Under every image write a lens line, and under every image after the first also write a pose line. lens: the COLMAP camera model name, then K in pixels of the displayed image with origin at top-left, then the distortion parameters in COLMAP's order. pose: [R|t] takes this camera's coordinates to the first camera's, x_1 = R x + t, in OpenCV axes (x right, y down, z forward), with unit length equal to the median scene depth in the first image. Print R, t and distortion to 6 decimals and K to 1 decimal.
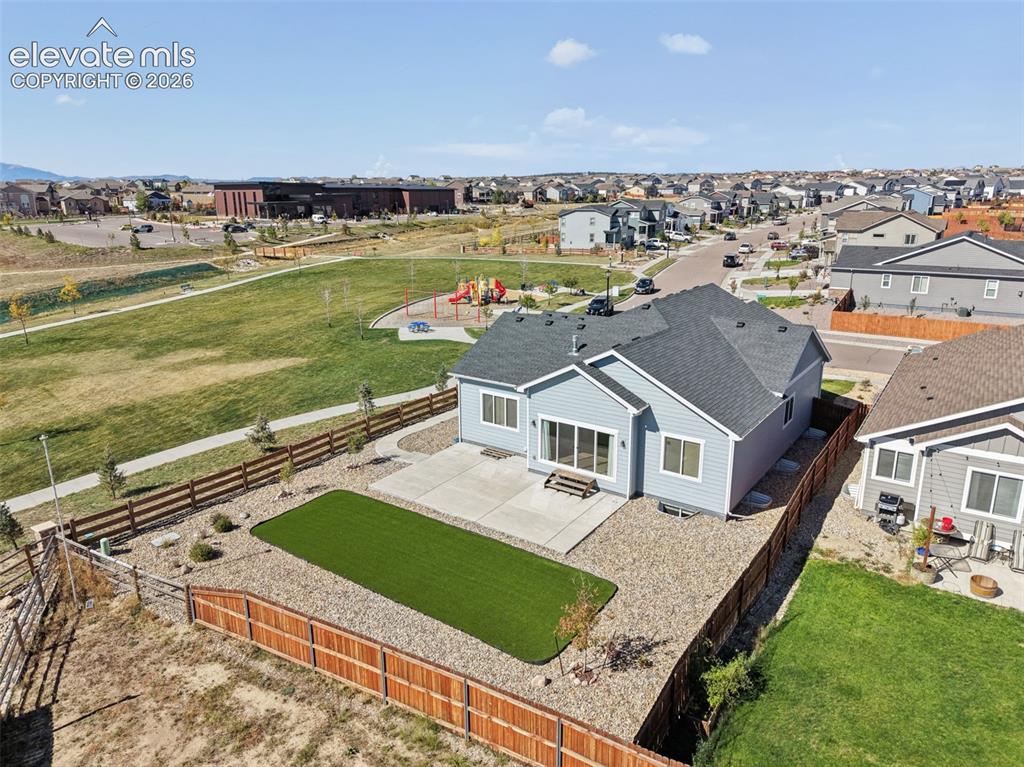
lens RADIAL K [[672.9, 0, 513.7], [0, 672.9, 383.6], [0, 0, 1]] dist [0.023076, -0.020041]
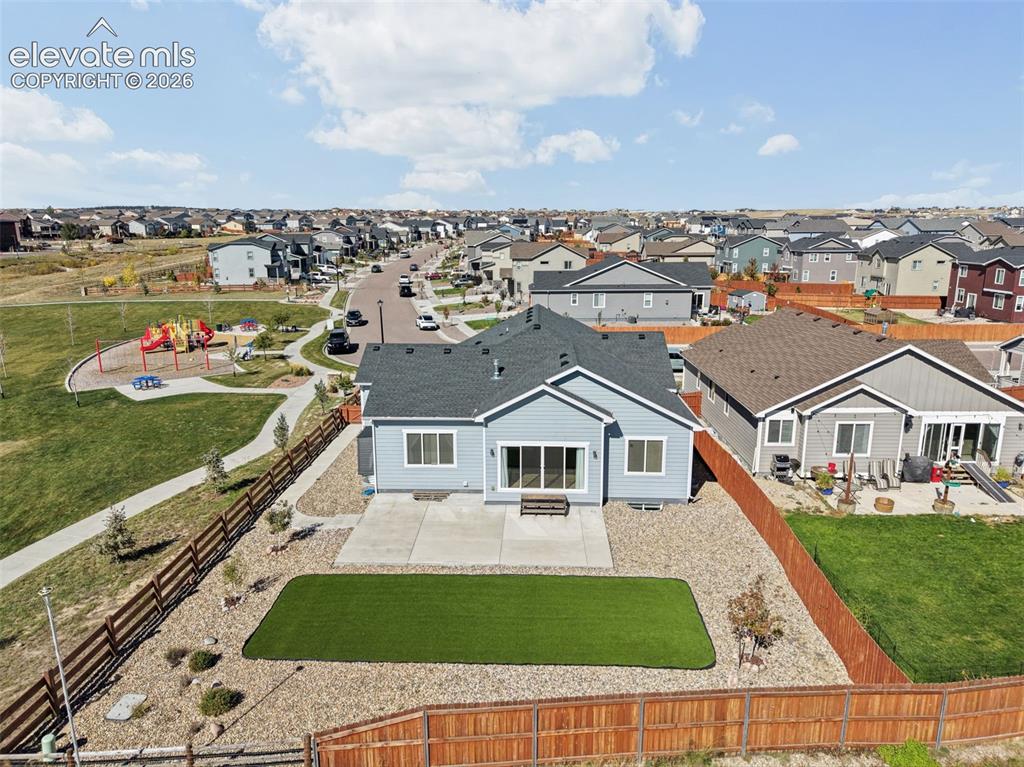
lens RADIAL K [[672.9, 0, 510.7], [0, 672.9, 380.2], [0, 0, 1]] dist [0.023076, -0.020041]
pose [[0.837903, -0.116356, 0.533273, -0.421321], [0.145584, 0.989262, -0.012899, -0.025361], [-0.526046, 0.088444, 0.845845, 0.153624]]
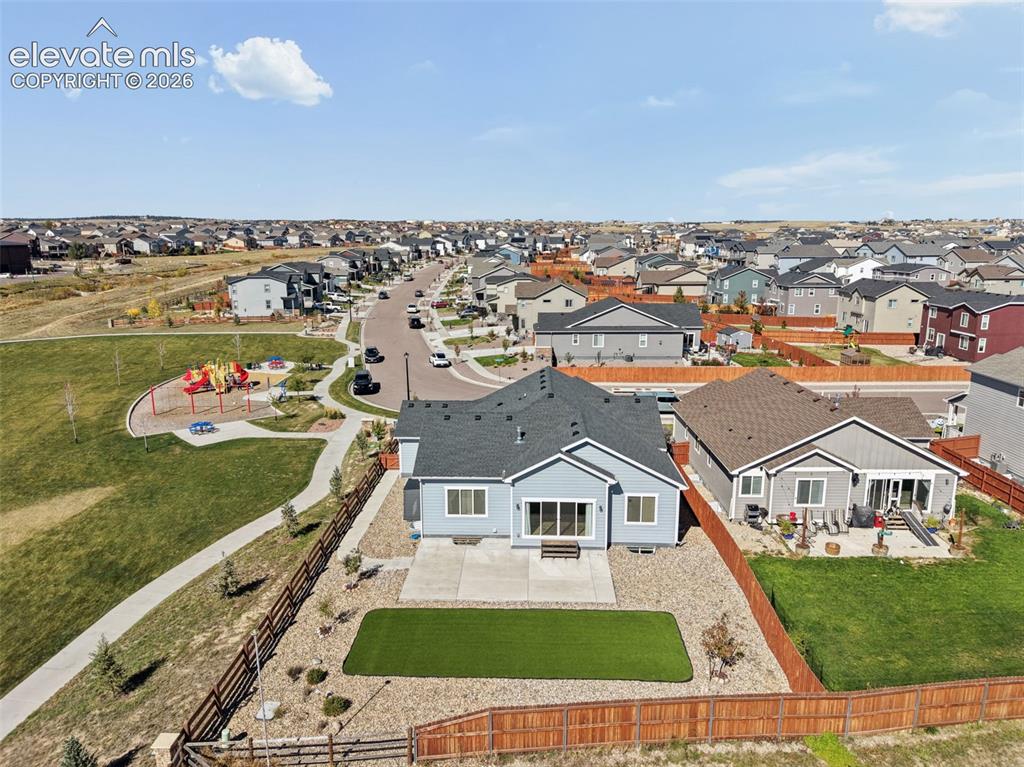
lens RADIAL K [[672.9, 0, 511.2], [0, 672.9, 381.0], [0, 0, 1]] dist [0.023076, -0.020041]
pose [[0.834427, -0.107900, 0.540452, -0.566466], [0.145067, 0.989067, -0.026511, -0.124336], [-0.531683, 0.100523, 0.840957, -0.021372]]
